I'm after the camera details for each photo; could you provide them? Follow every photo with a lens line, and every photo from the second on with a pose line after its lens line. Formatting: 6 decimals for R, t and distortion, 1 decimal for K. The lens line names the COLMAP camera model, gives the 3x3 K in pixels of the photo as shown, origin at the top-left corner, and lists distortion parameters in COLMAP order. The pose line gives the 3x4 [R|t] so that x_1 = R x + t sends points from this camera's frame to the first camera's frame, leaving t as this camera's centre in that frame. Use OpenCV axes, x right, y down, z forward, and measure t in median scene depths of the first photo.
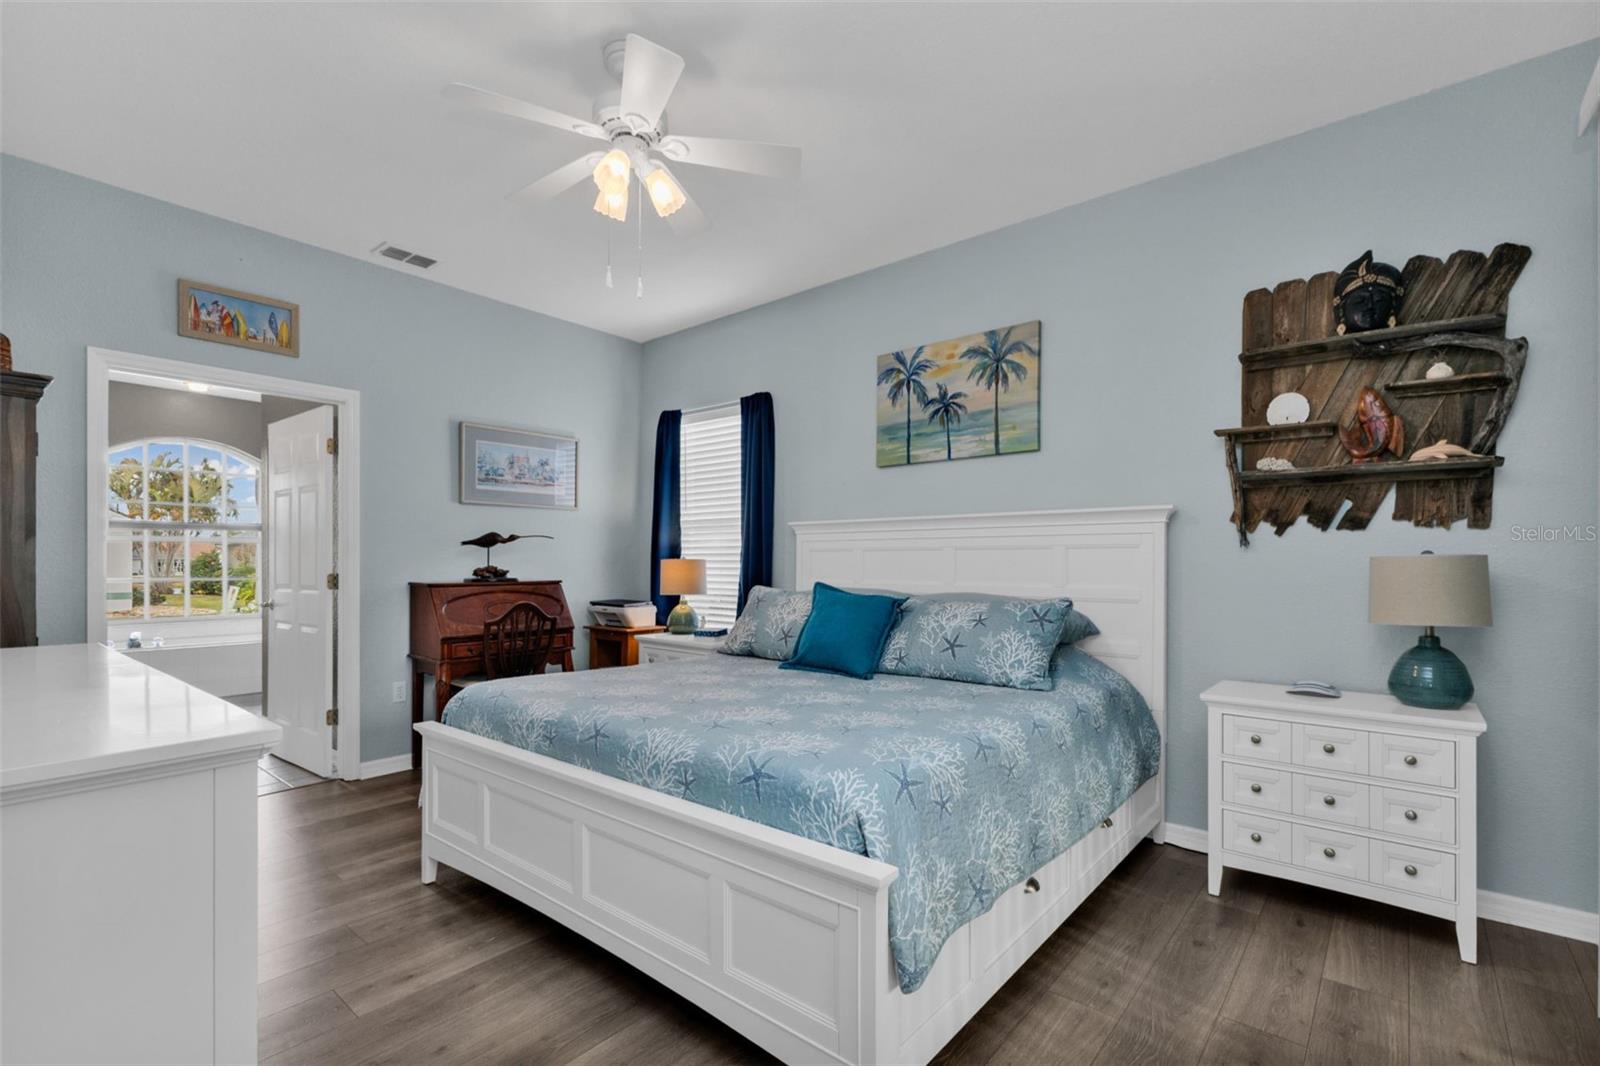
lens RADIAL K [[713.1, 0, 800.3], [0, 713.1, 562.7], [0, 0, 1]] dist [0.000158, 0.000071]
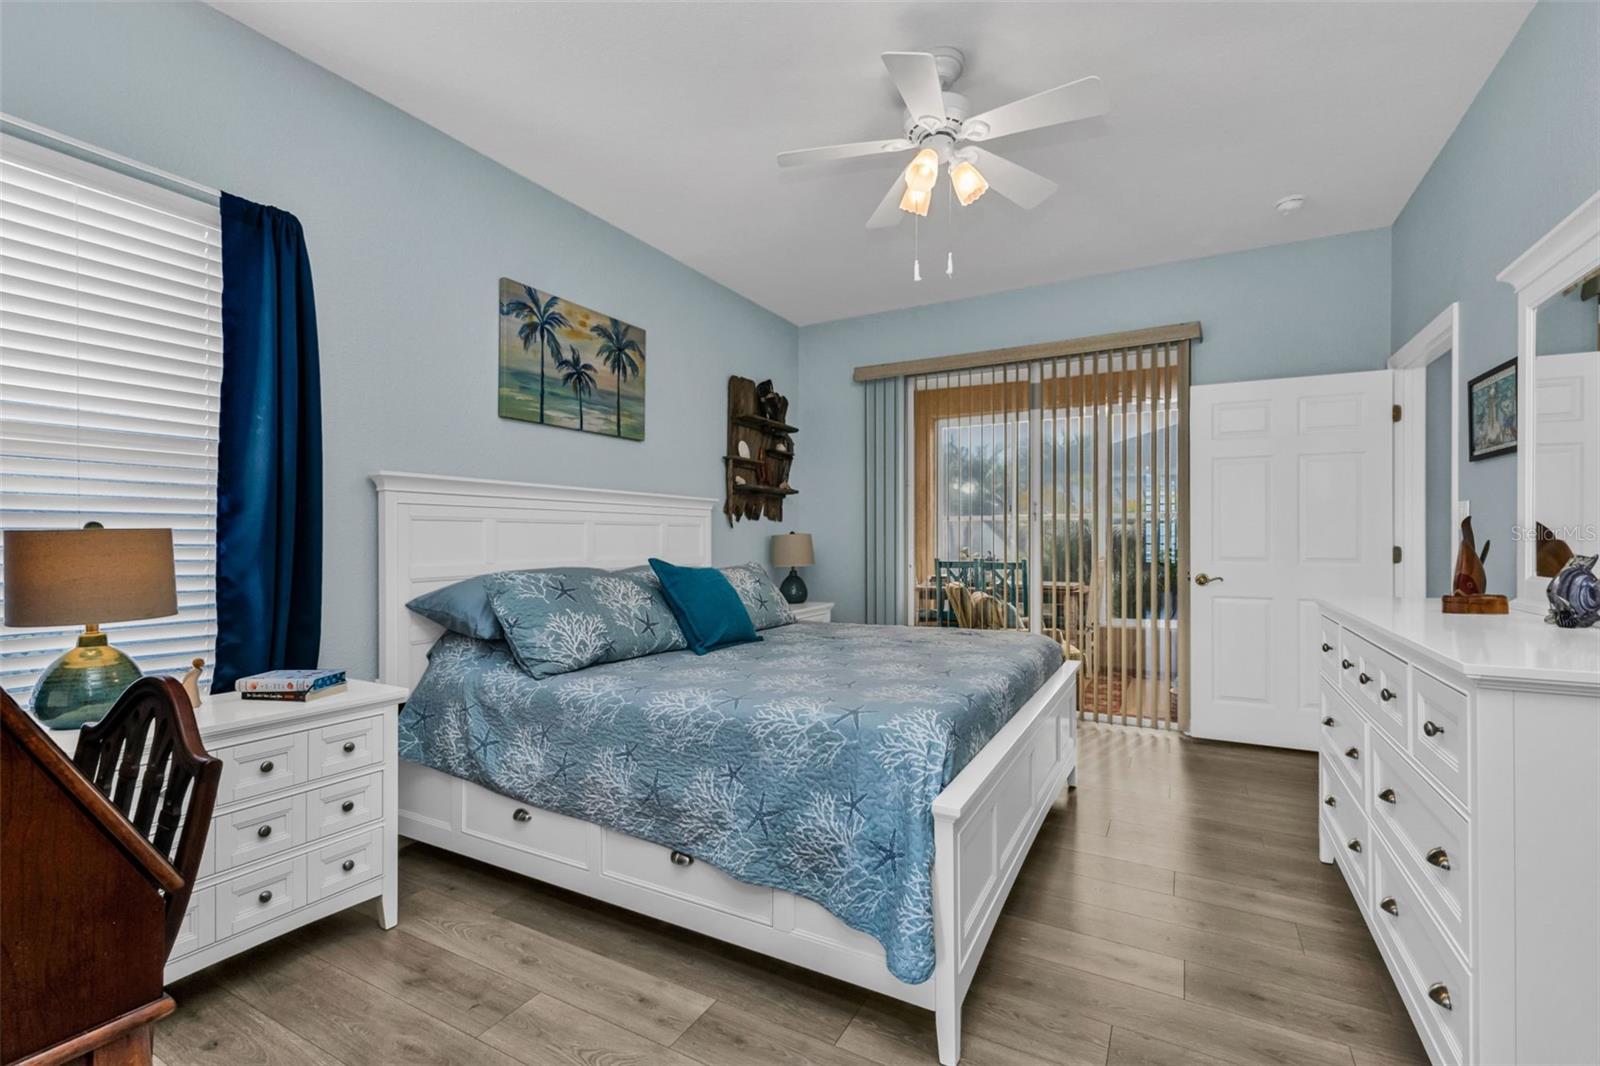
lens RADIAL K [[717.4, 0, 800.0], [0, 717.4, 533.0], [0, 0, 1]] dist [0.000865, 0.000022]
pose [[-0.188388, 0.004846, 0.982083, -0.798033], [-0.006684, 0.999958, -0.006216, -0.001516], [-0.982072, -0.007736, -0.188348, 0.888776]]
